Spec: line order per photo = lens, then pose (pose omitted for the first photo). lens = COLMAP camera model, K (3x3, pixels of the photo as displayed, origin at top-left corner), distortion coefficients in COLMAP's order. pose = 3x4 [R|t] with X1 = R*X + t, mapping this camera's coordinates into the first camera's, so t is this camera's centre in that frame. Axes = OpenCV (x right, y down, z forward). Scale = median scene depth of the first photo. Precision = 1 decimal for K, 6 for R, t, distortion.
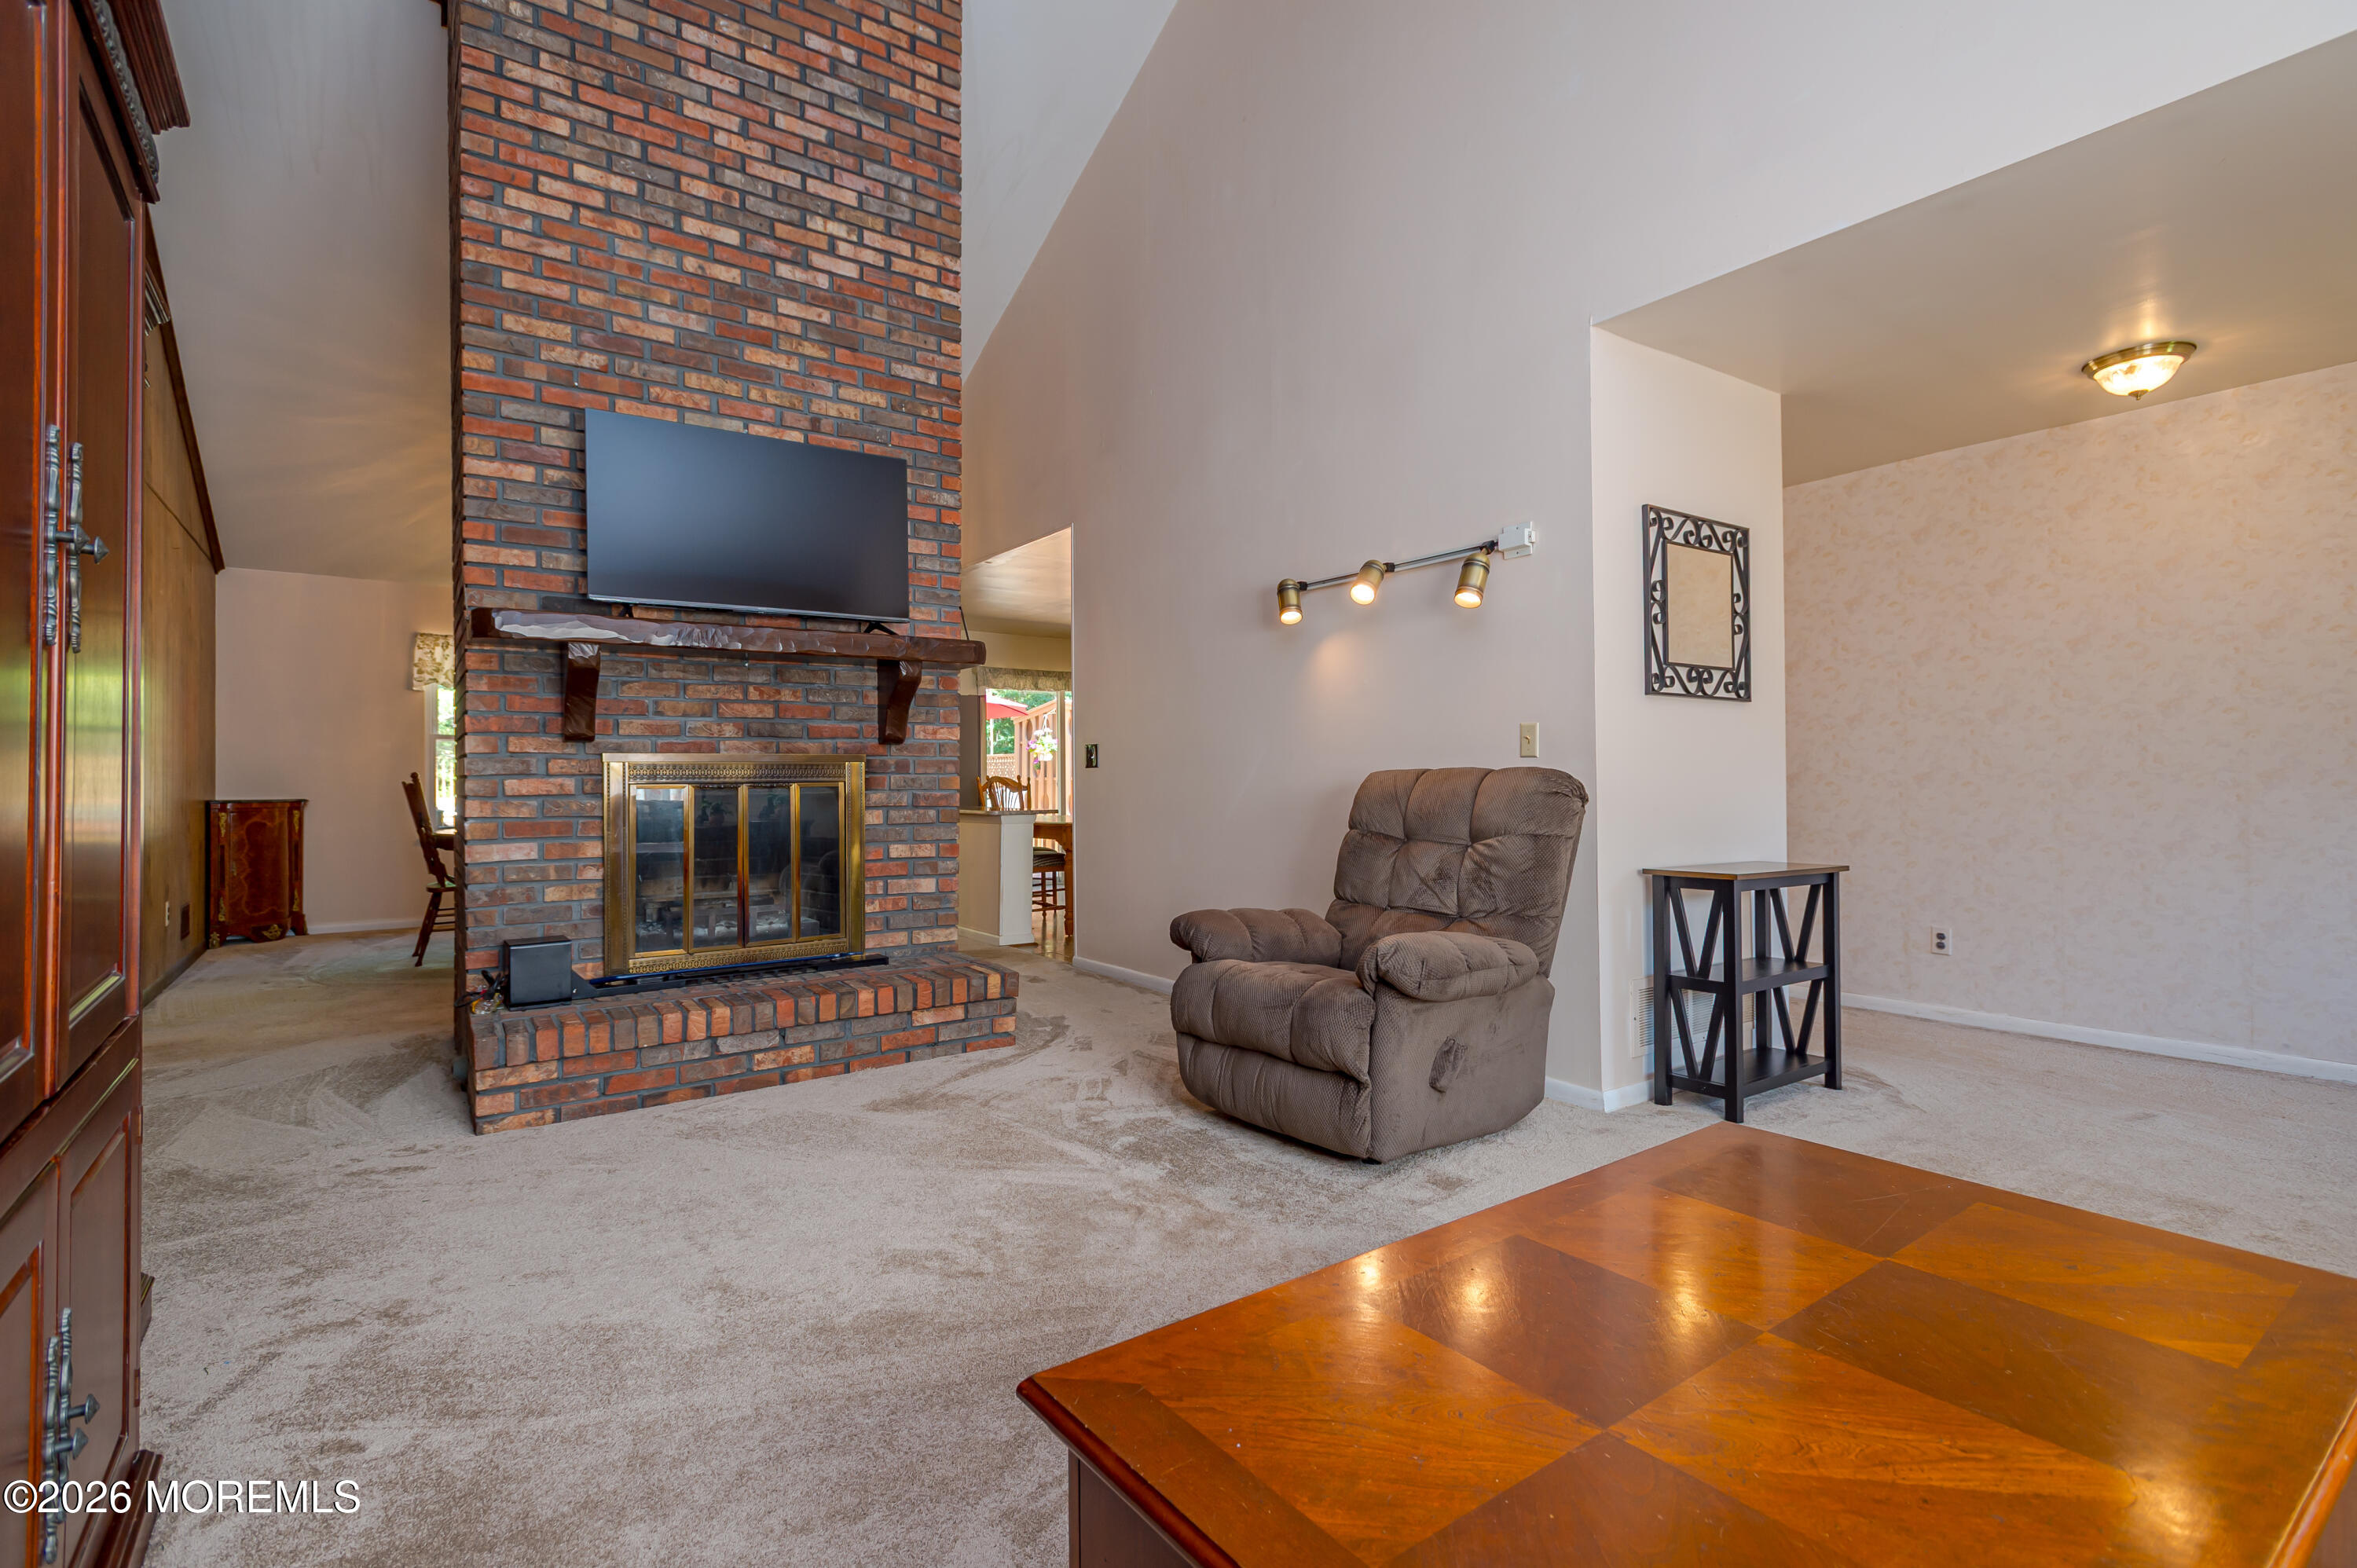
lens RADIAL K [[1092.8, 0, 1192.4], [0, 1092.8, 777.8], [0, 0, 1]] dist [0.016926, -0.001424]
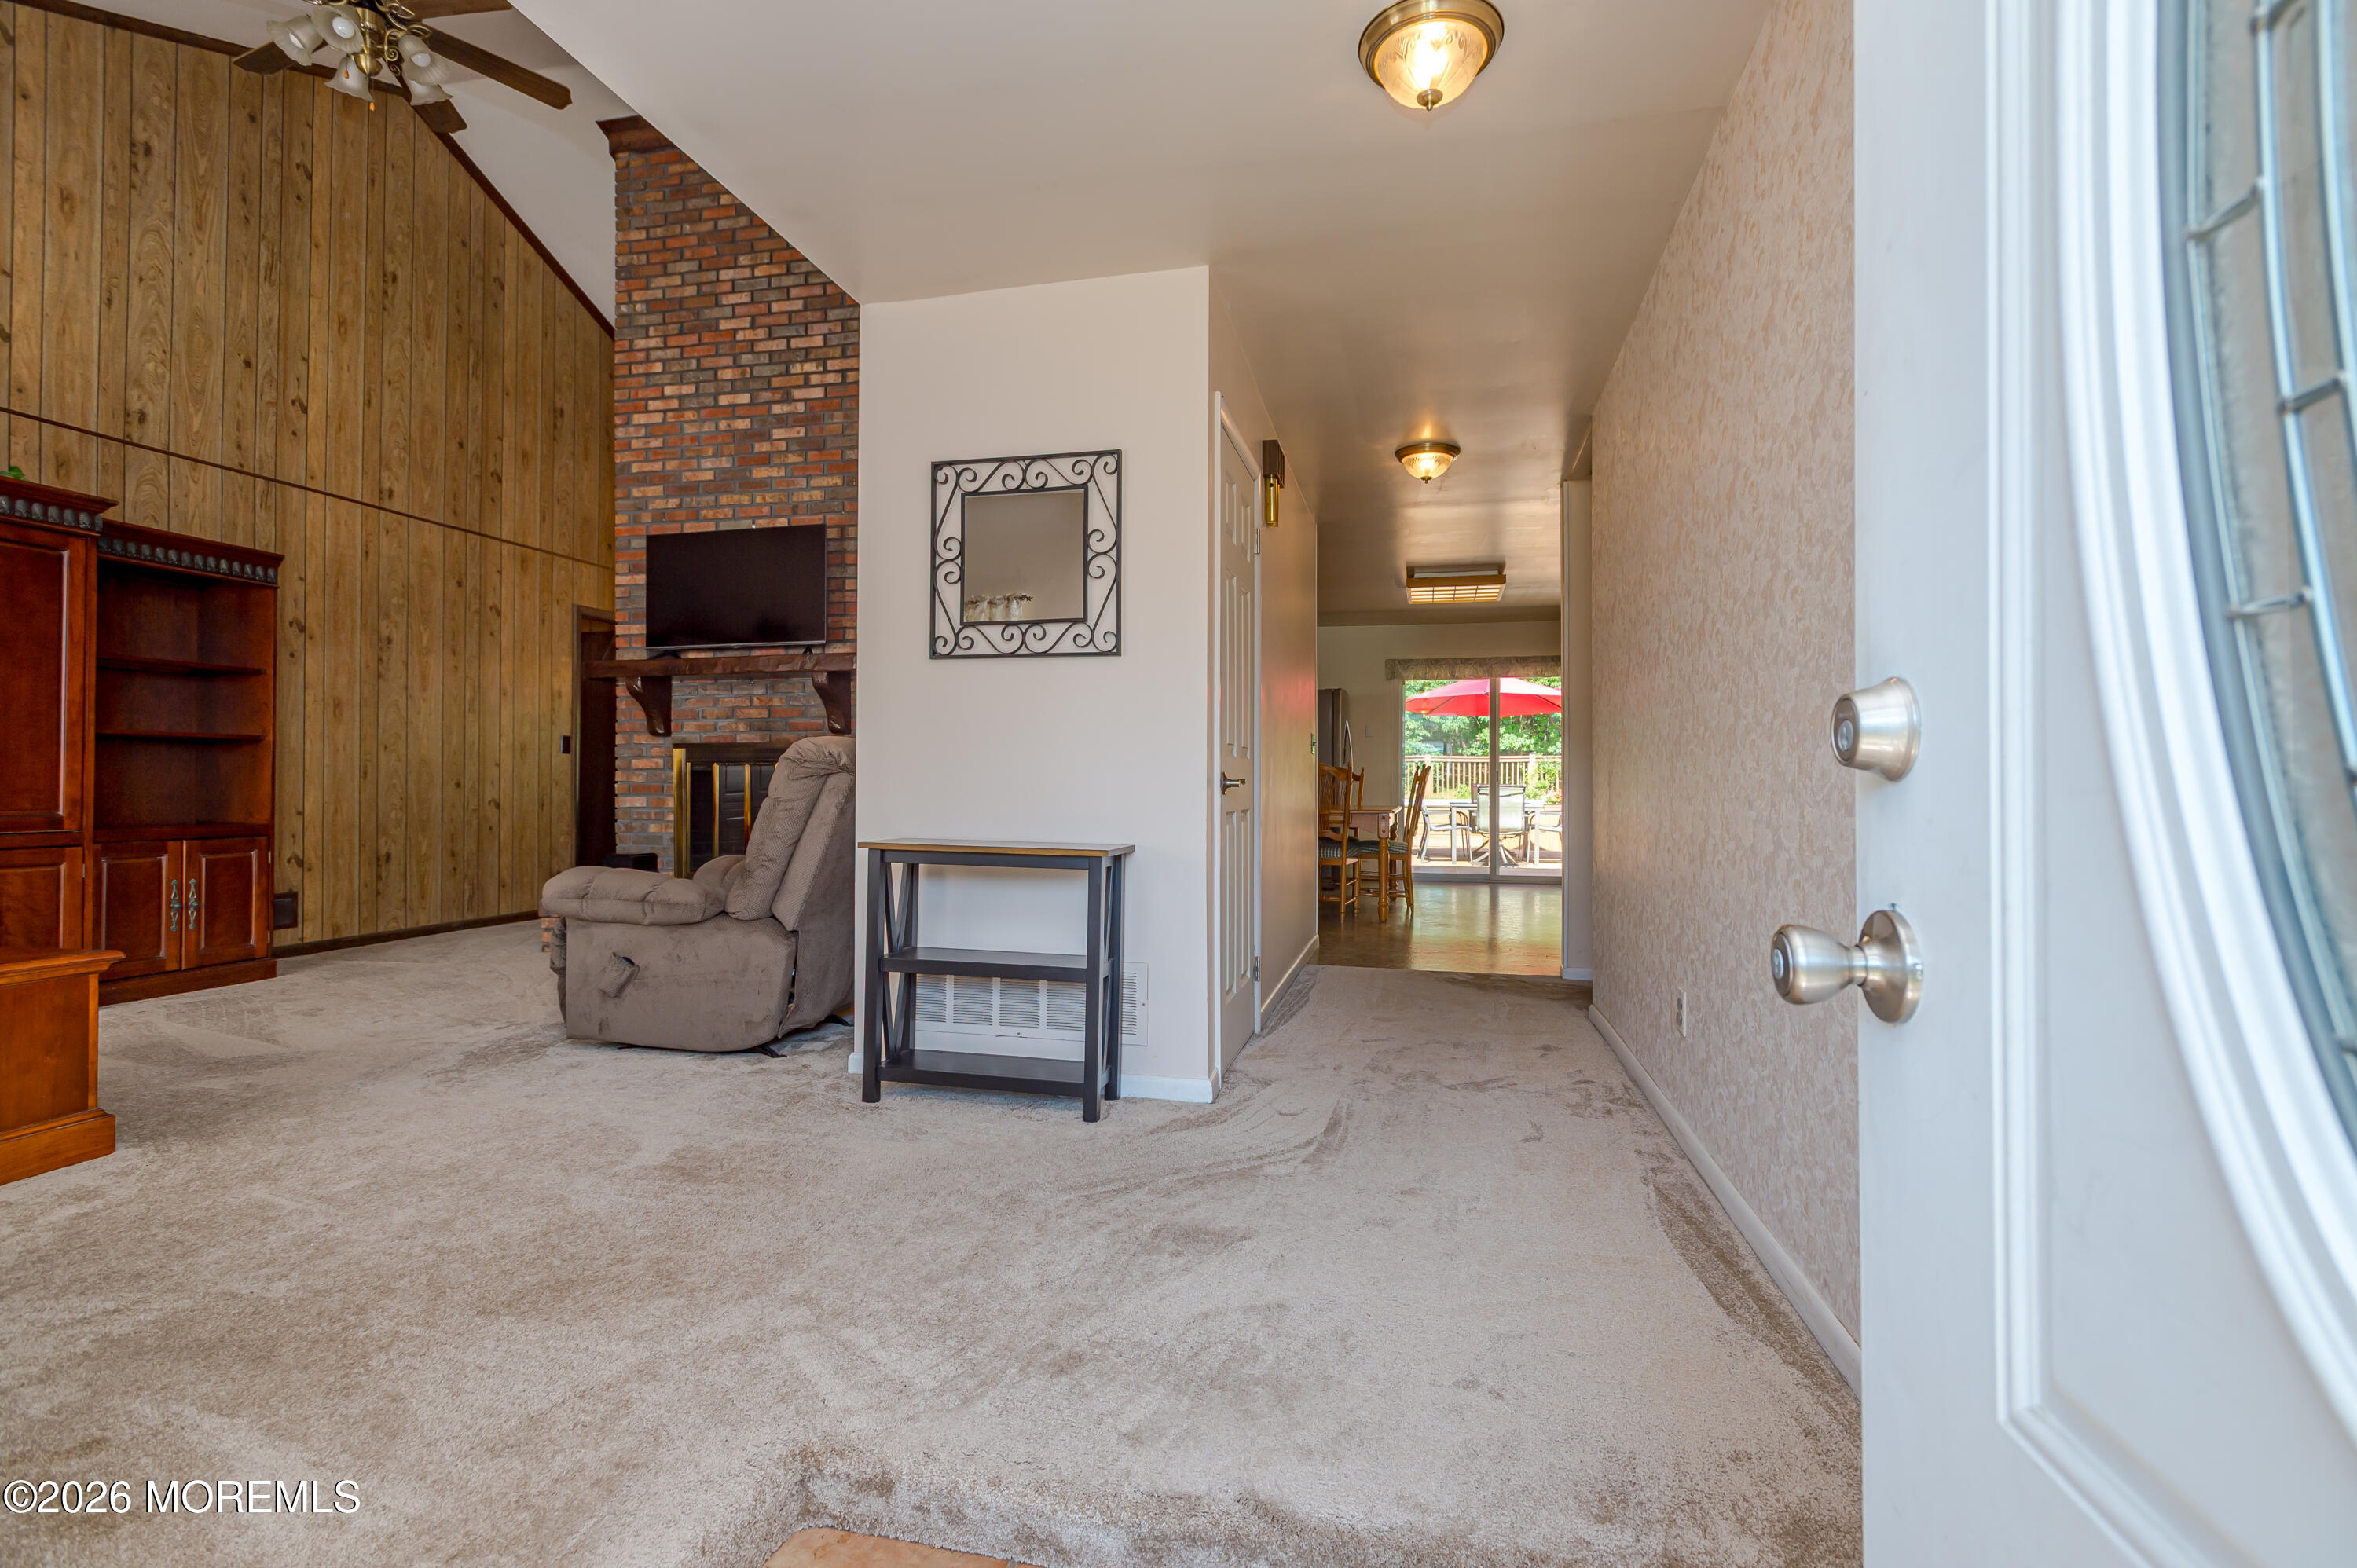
lens RADIAL K [[1092.8, 0, 1190.0], [0, 1092.8, 779.1], [0, 0, 1]] dist [0.016926, -0.001424]
pose [[0.661782, 0.006418, -0.749669, 1.121341], [-0.007155, 0.999972, 0.002245, 0.020388], [0.749662, 0.003878, 0.661810, 0.470490]]
